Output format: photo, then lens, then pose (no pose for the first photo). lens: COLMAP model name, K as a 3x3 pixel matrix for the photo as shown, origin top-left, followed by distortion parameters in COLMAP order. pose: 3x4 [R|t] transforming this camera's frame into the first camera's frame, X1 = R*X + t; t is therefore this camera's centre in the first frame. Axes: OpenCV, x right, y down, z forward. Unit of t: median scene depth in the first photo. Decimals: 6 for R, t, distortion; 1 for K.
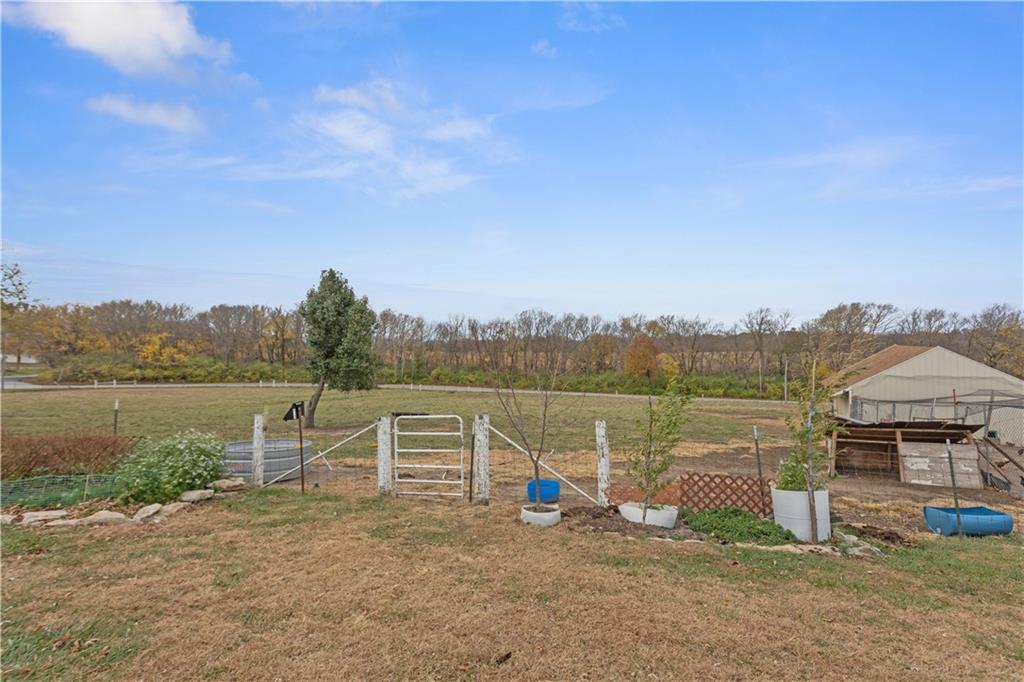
lens RADIAL K [[482.2, 0, 506.6], [0, 482.2, 338.8], [0, 0, 1]] dist [0.003540, 0.001270]
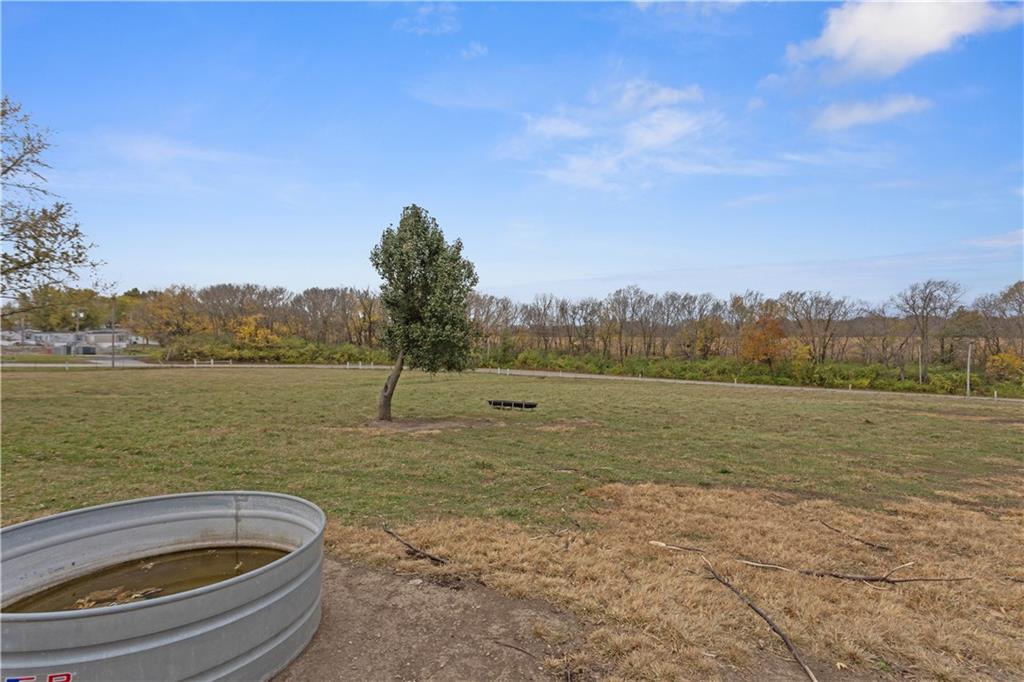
lens RADIAL K [[482.2, 0, 506.6], [0, 482.2, 338.8], [0, 0, 1]] dist [0.003540, 0.001270]
pose [[0.986369, 0.004163, -0.164495, -0.094345], [0.000531, 0.999594, 0.028483, 0.034845], [0.164547, -0.028182, 0.985967, 0.272104]]
